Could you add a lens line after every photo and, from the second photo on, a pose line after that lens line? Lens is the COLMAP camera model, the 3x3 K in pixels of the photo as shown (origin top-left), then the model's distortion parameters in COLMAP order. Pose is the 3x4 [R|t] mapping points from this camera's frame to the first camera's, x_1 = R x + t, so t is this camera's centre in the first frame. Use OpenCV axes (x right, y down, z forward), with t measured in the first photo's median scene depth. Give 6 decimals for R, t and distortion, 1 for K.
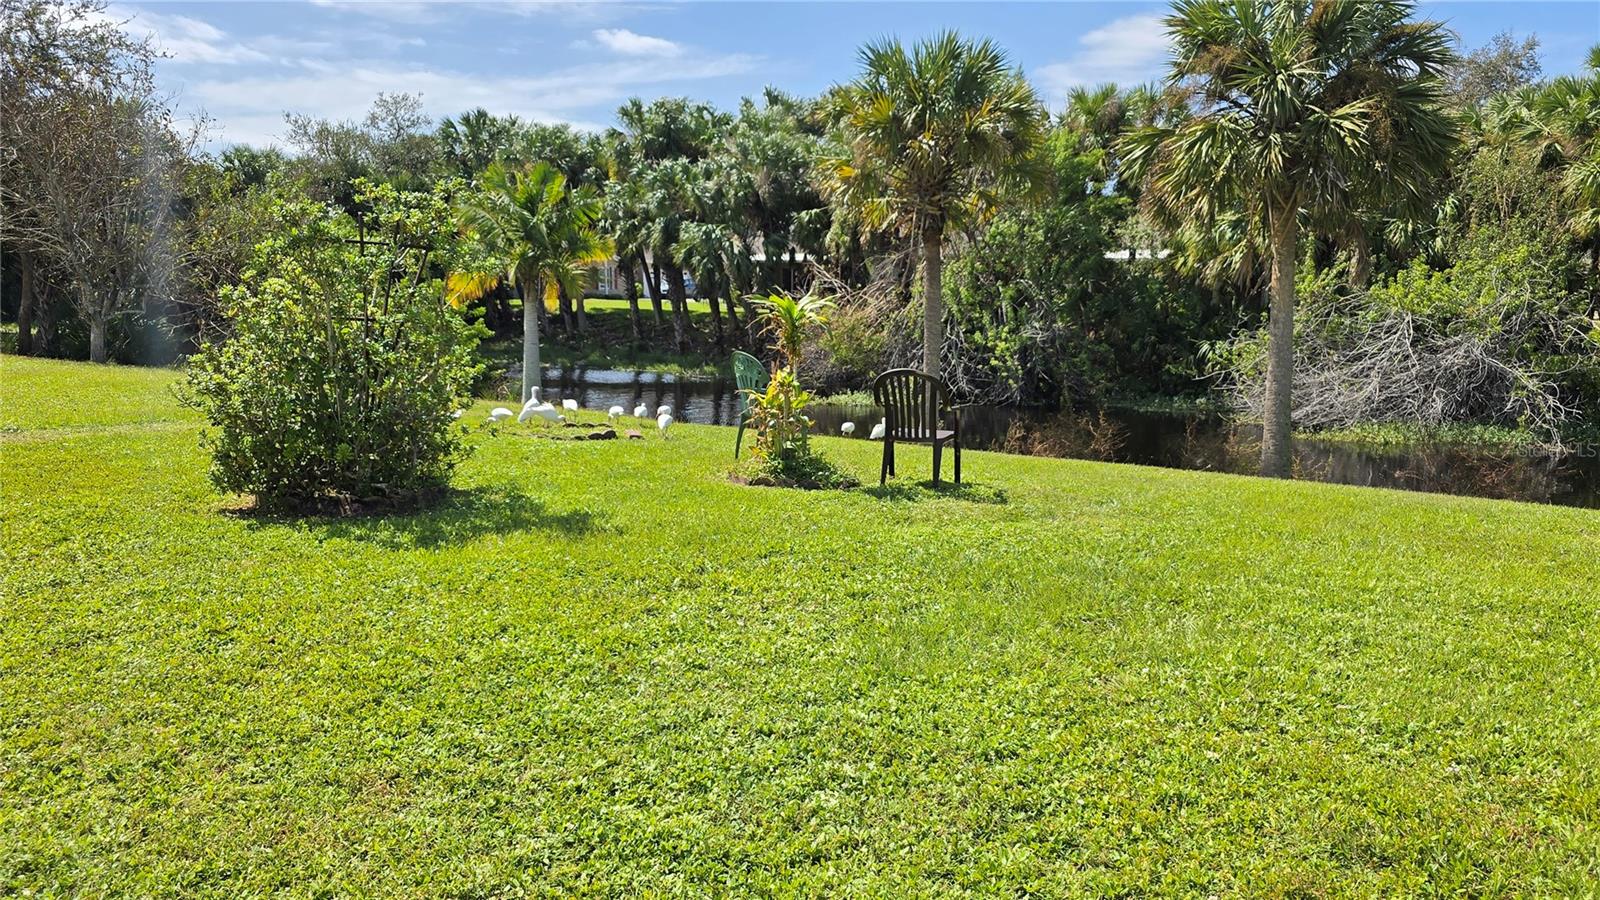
lens RADIAL K [[1177.1, 0, 807.5], [0, 1177.1, 454.9], [0, 0, 1]] dist [0.025268, -0.000313]
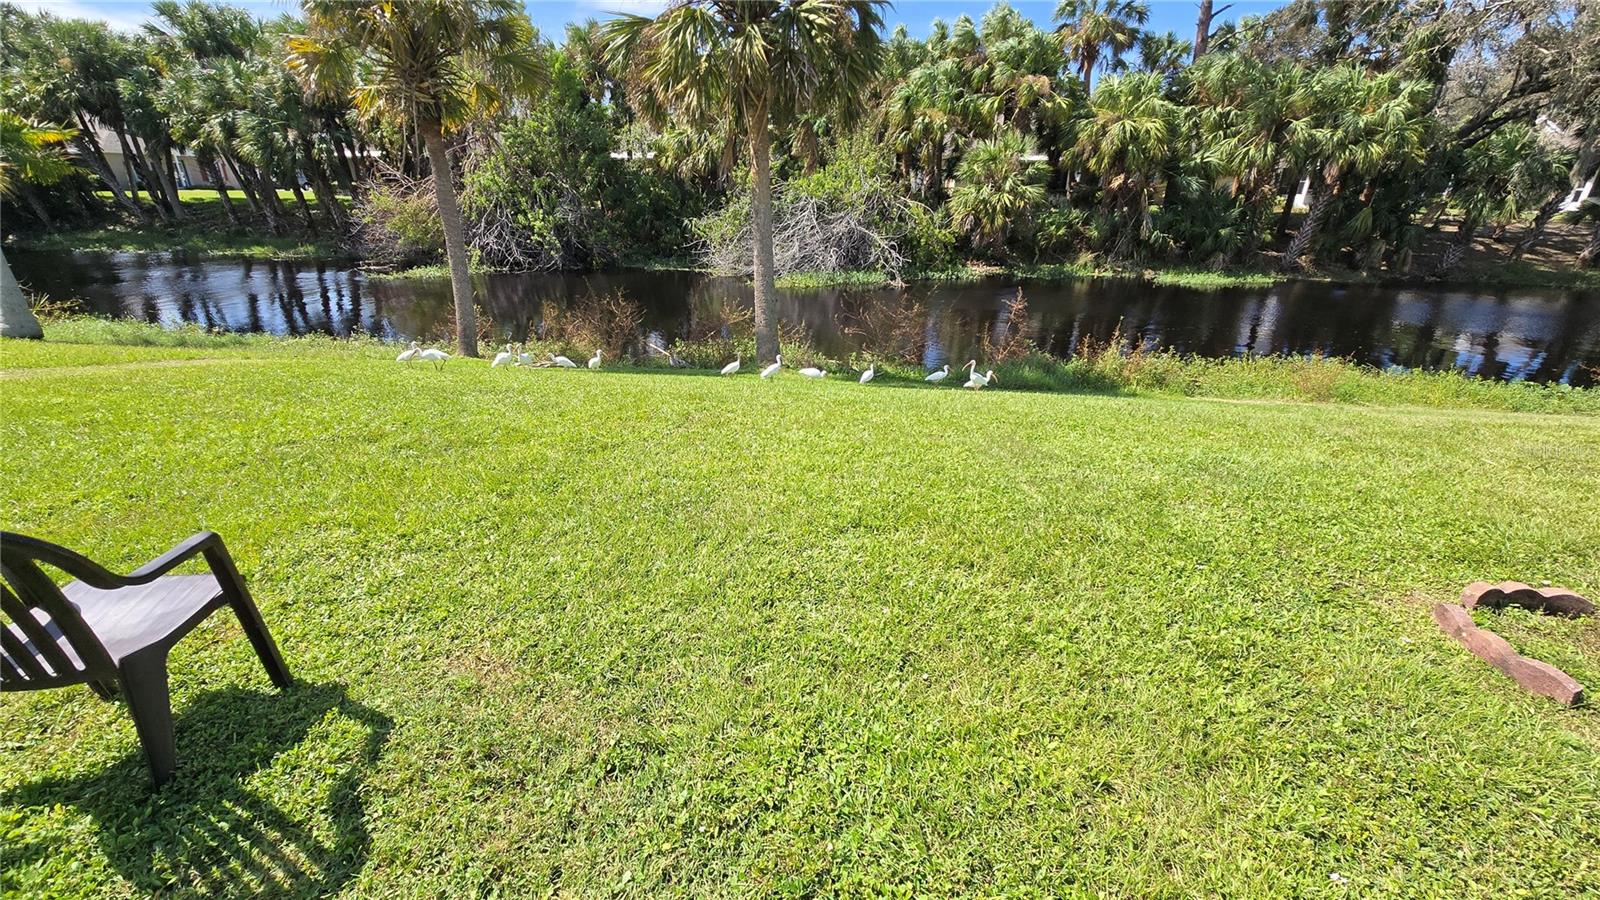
lens RADIAL K [[679.9, 0, 789.7], [0, 679.9, 439.9], [0, 0, 1]] dist [-0.006204, -0.000030]
pose [[0.887213, -0.166608, 0.430226, 0.042247], [0.065256, 0.968460, 0.240472, -0.023581], [-0.456721, -0.185275, 0.870103, 0.155739]]
